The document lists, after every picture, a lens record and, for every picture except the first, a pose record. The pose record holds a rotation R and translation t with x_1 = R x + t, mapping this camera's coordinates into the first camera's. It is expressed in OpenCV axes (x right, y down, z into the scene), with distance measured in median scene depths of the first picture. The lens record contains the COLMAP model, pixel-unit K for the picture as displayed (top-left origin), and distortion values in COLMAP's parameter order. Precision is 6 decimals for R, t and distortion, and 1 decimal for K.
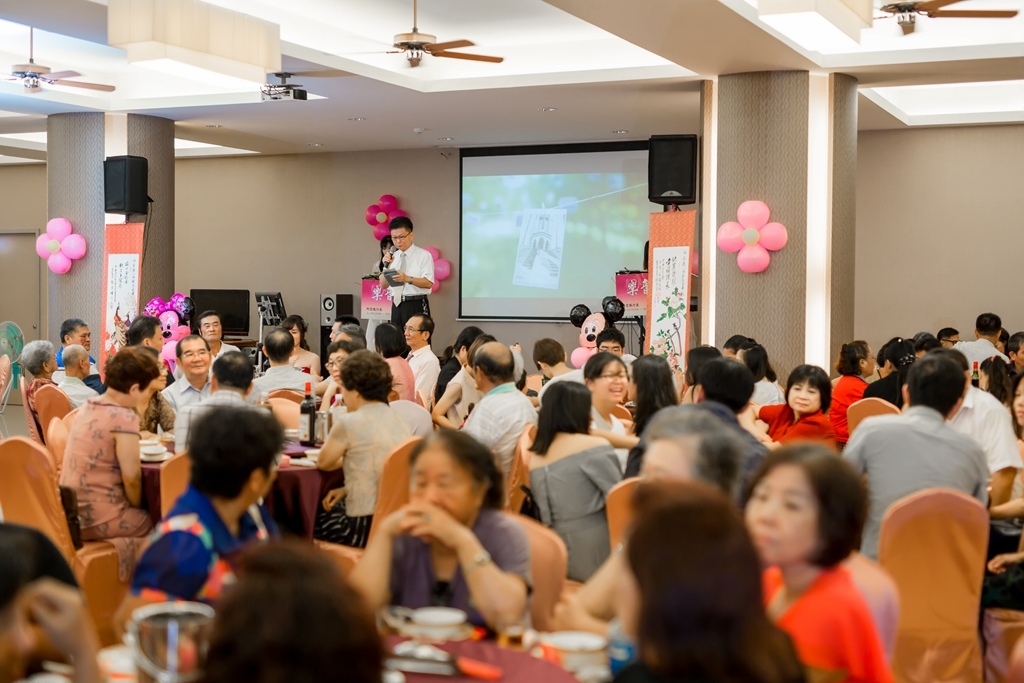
lens RADIAL K [[1448.3, 0, 512.1], [0, 1448.3, 340.7], [0, 0, 1]] dist [0.075329, 0.000000]
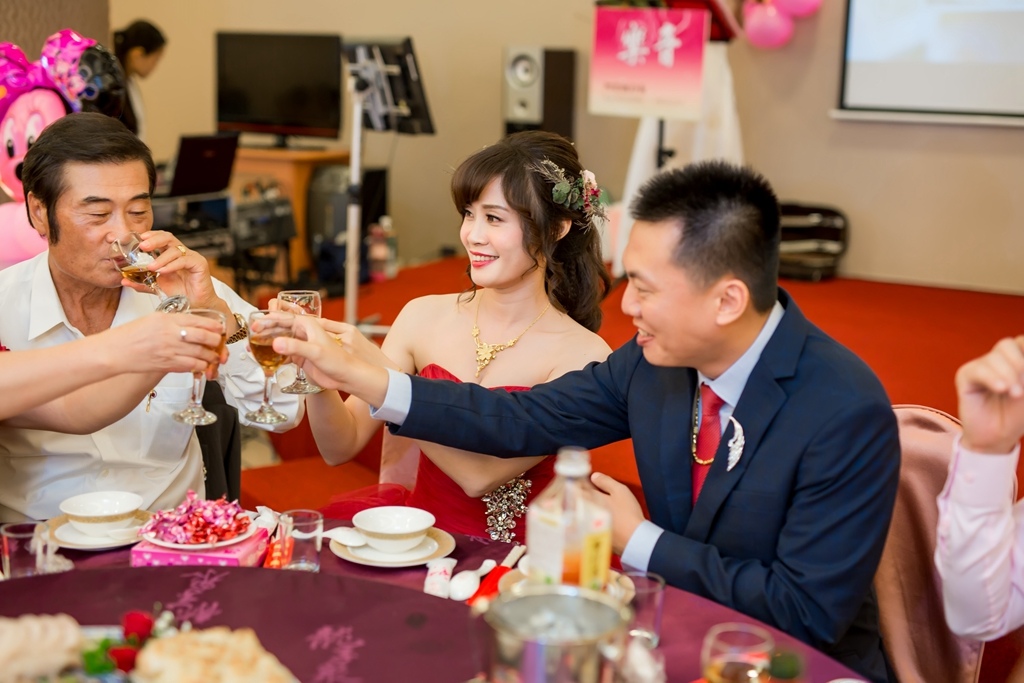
lens RADIAL K [[1448.3, 0, 513.0], [0, 1448.3, 344.6], [0, 0, 1]] dist [0.075329, 0.000000]
pose [[0.996249, 0.033414, -0.079822, -0.105327], [-0.019772, 0.985938, 0.165939, -0.018854], [0.084244, -0.163738, 0.982900, 0.648348]]
